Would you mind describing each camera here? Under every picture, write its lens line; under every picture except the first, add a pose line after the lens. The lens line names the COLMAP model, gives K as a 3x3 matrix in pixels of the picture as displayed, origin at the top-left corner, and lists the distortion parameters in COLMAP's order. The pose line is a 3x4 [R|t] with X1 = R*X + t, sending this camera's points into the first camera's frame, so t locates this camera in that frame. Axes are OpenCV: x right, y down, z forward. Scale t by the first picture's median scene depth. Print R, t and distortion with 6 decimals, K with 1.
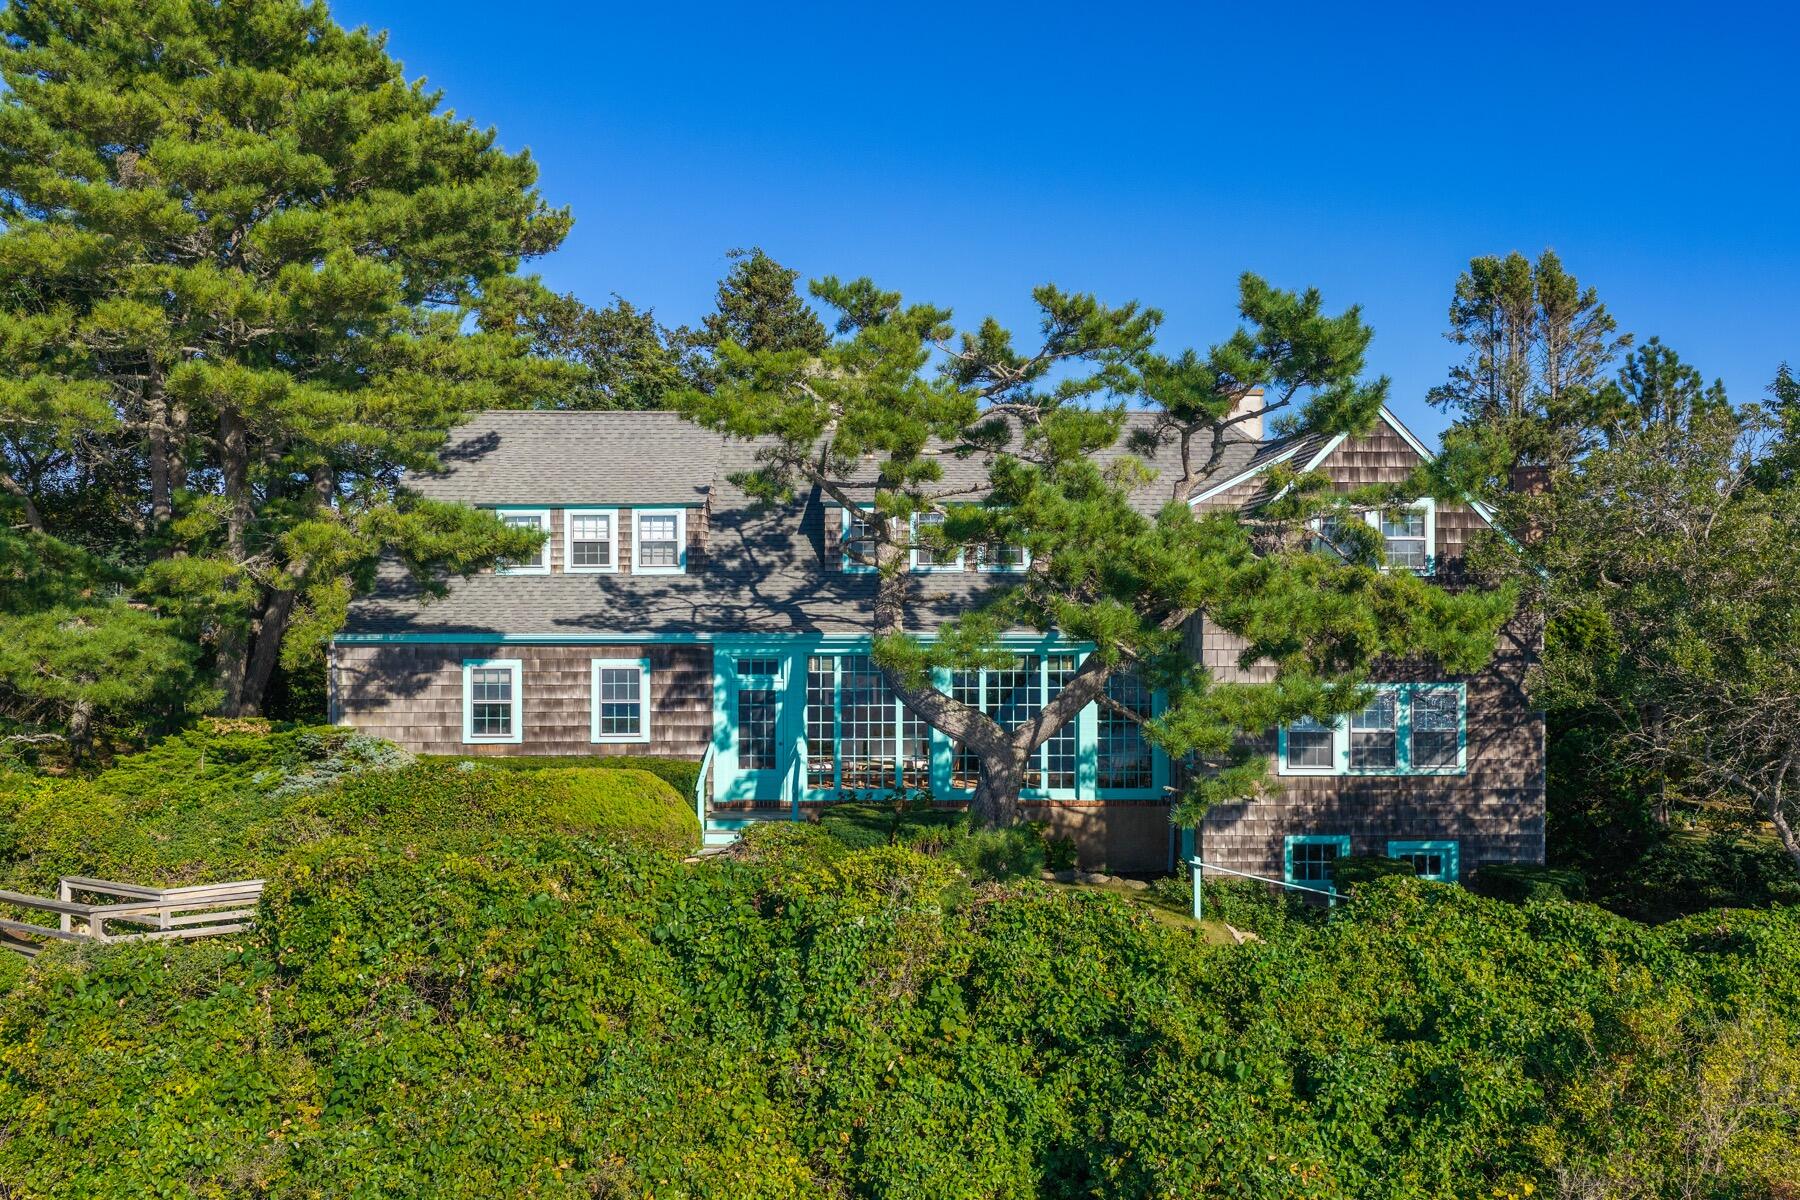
lens RADIAL K [[1495.2, 0, 899.6], [0, 1495.2, 597.8], [0, 0, 1]] dist [0.008992, -0.013562]
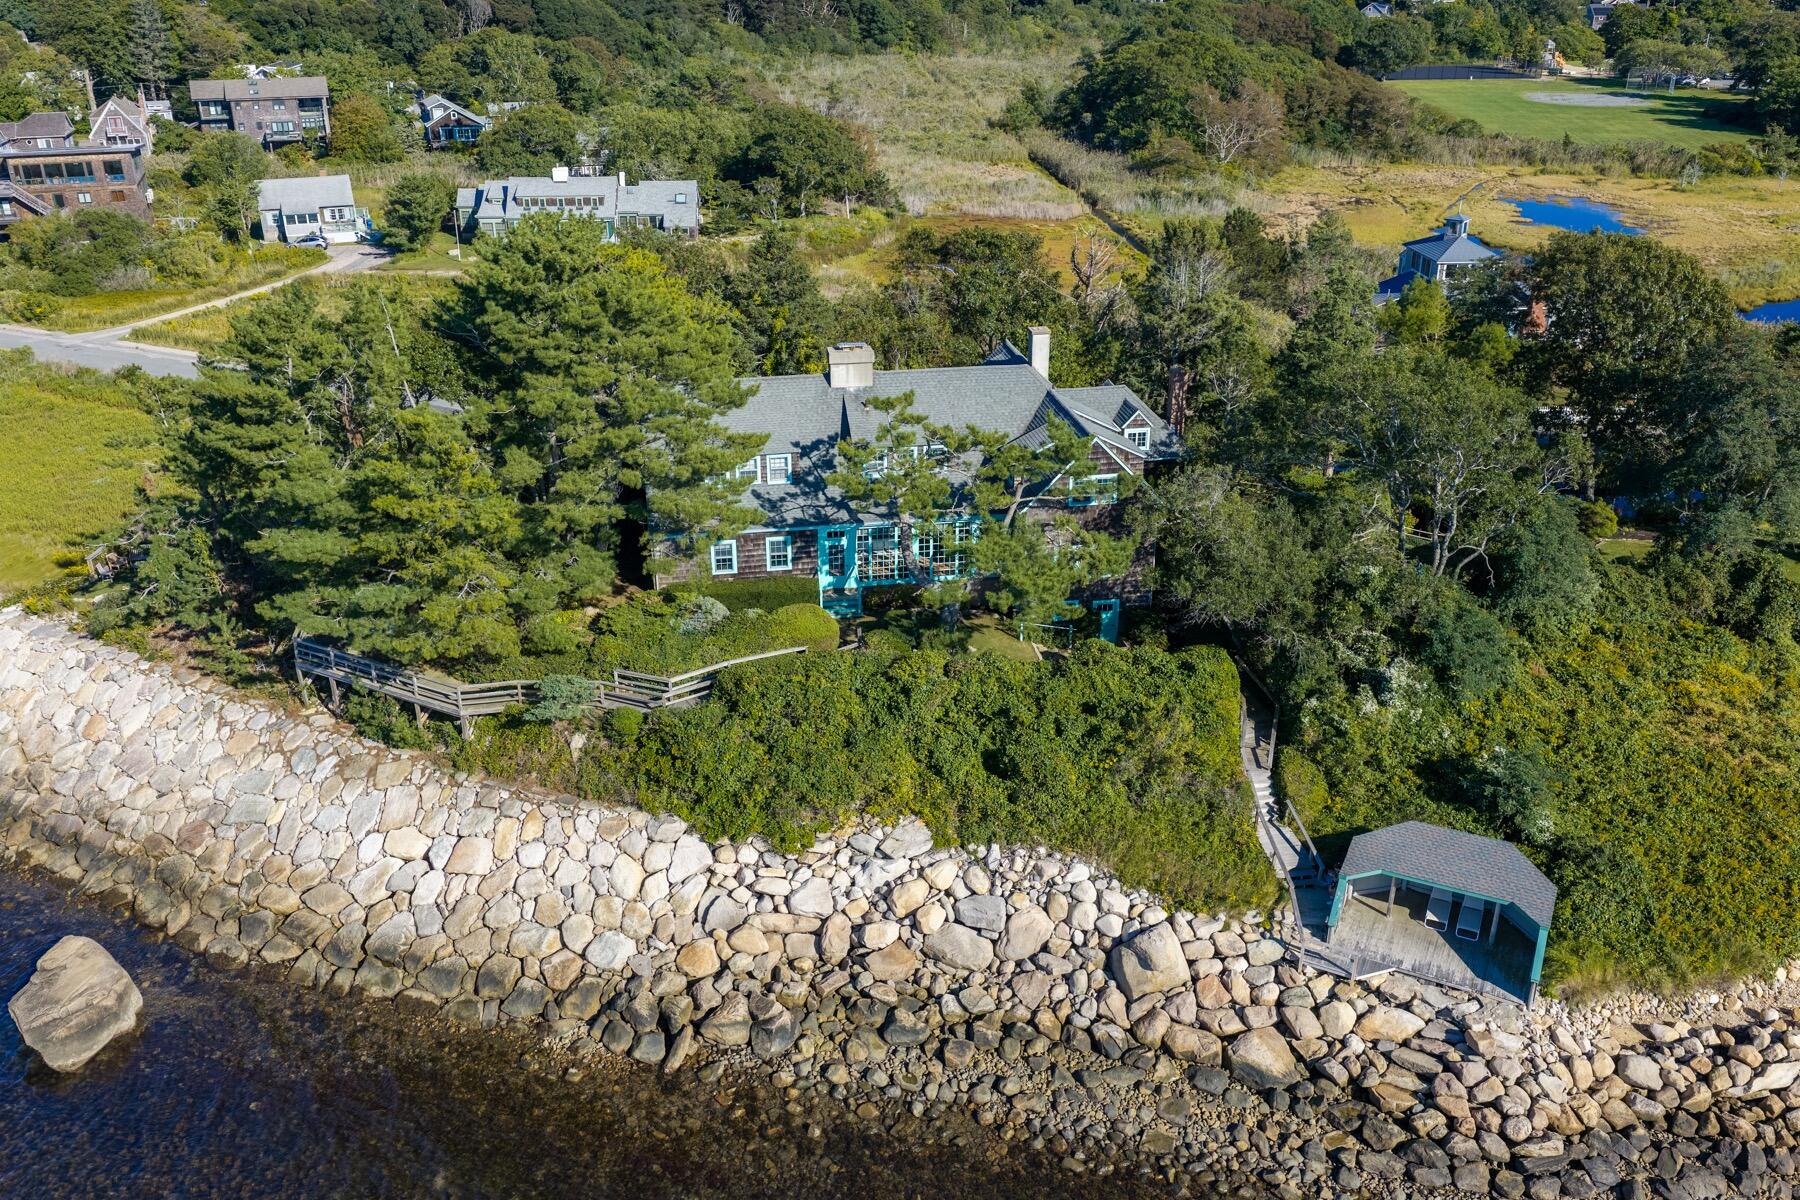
lens RADIAL K [[1495.2, 0, 904.2], [0, 1495.2, 602.0], [0, 0, 1]] dist [0.008992, -0.013562]
pose [[0.986645, -0.067940, 0.148040, -0.374446], [0.001680, 0.913056, 0.407832, -0.884446], [-0.162877, -0.402136, 0.900976, -1.264826]]
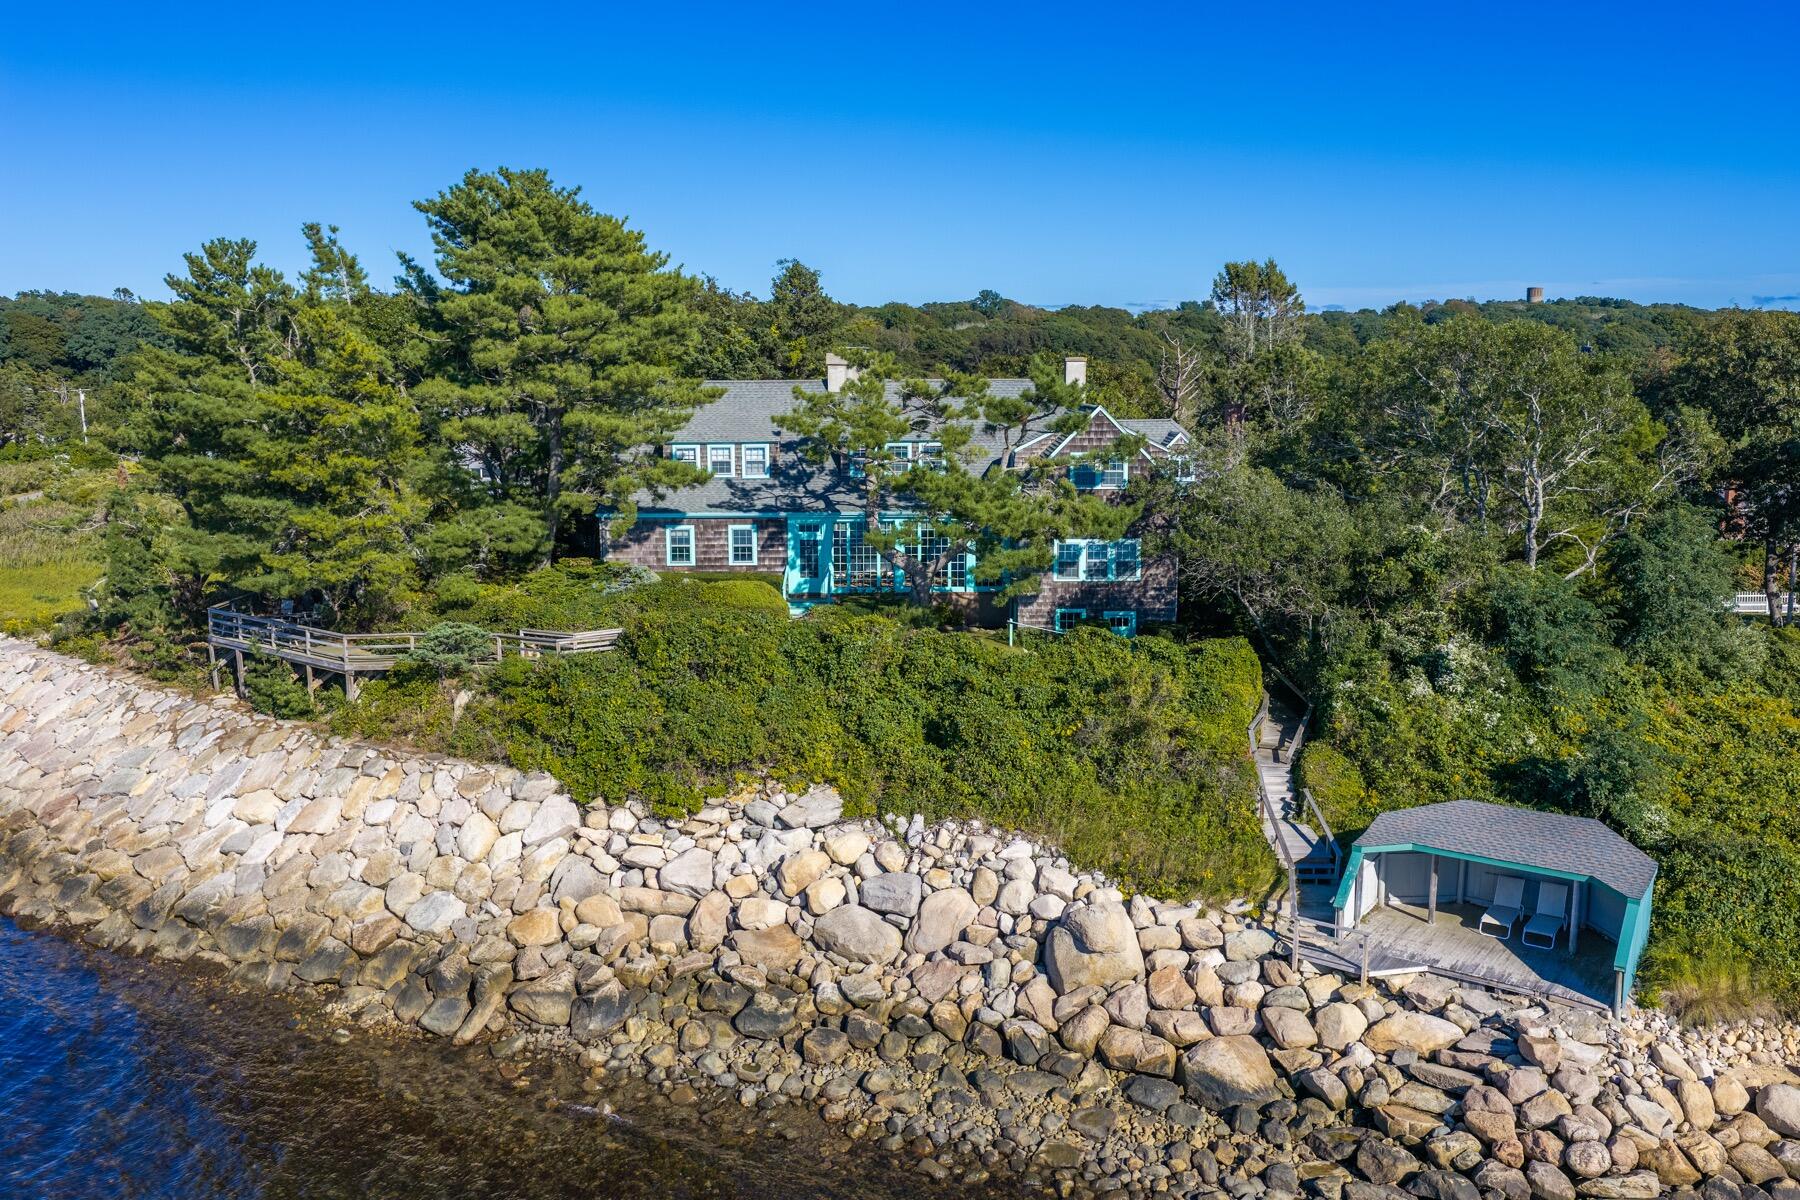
lens RADIAL K [[1495.2, 0, 903.8], [0, 1495.2, 602.2], [0, 0, 1]] dist [0.008992, -0.013562]
pose [[0.999991, -0.003615, 0.002322, 0.032448], [0.003206, 0.987578, 0.157098, -0.191263], [-0.002861, -0.157089, 0.987580, -1.133312]]
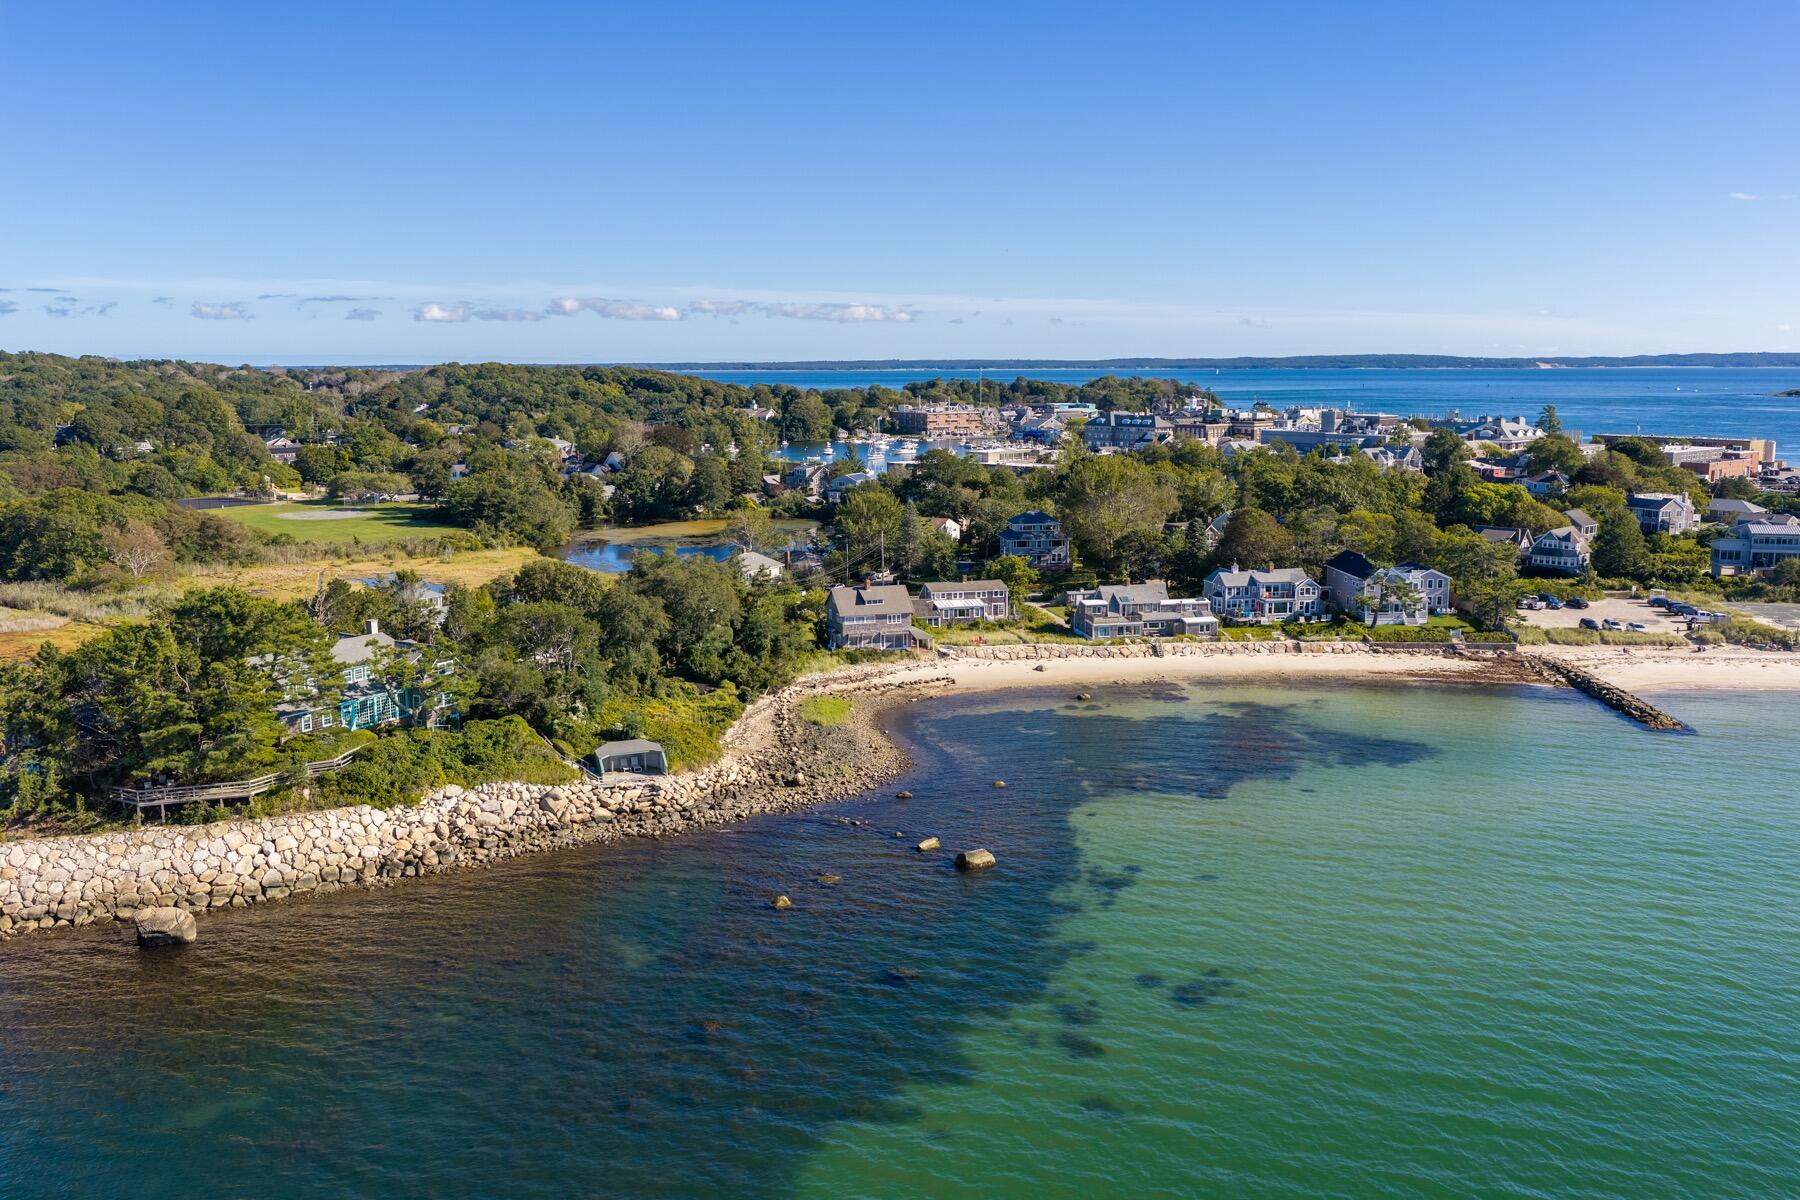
lens RADIAL K [[1495.2, 0, 898.2], [0, 1495.2, 602.7], [0, 0, 1]] dist [0.008992, -0.013562]
pose [[0.517517, -0.137563, 0.844543, -3.894948], [0.006882, 0.987630, 0.156653, -1.261008], [-0.855645, -0.075258, 0.512062, -3.739362]]
